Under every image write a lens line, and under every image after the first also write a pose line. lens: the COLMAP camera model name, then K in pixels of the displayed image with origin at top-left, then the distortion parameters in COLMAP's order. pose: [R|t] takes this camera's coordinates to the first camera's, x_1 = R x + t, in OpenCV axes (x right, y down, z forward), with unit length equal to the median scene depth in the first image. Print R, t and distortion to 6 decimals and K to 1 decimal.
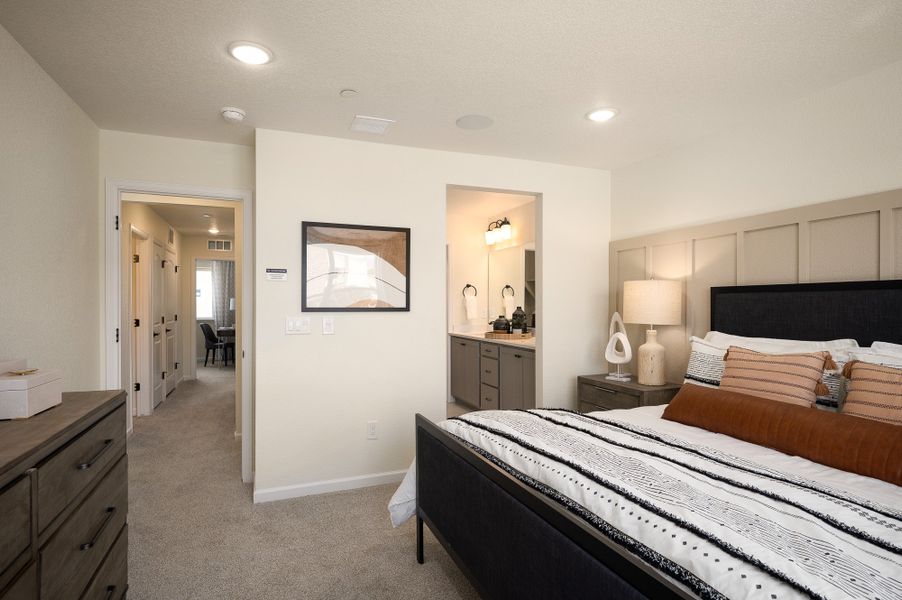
lens RADIAL K [[454.2, 0, 451.0], [0, 454.2, 300.0], [0, 0, 1]] dist [-0.000624, 0.000039]
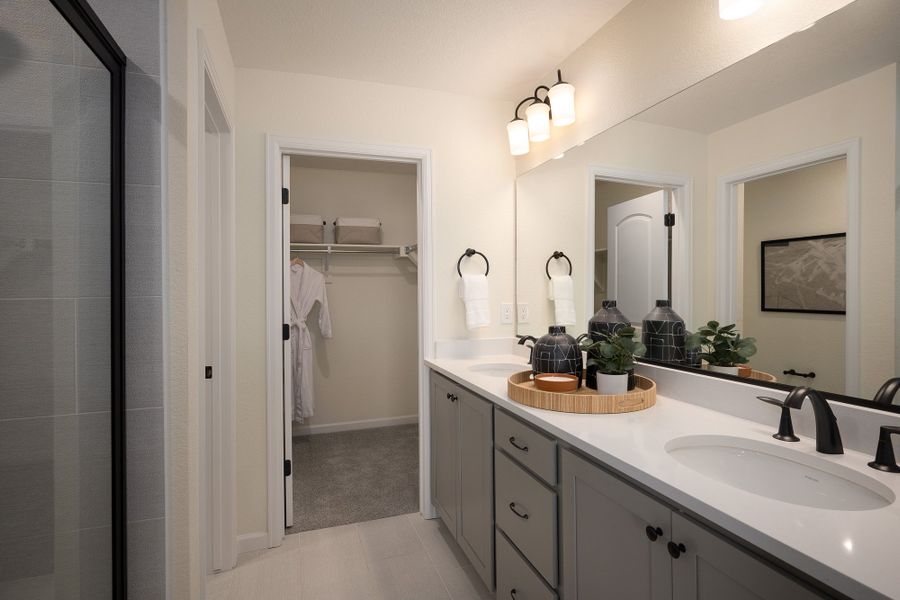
lens RADIAL K [[417.8, 0, 451.4], [0, 417.8, 297.5], [0, 0, 1]] dist [0.000062, 0.000166]
pose [[0.997871, -0.008396, -0.064675, 0.052265], [0.009809, 0.999719, 0.021558, 0.004372], [0.064476, -0.022147, 0.997673, 0.673803]]
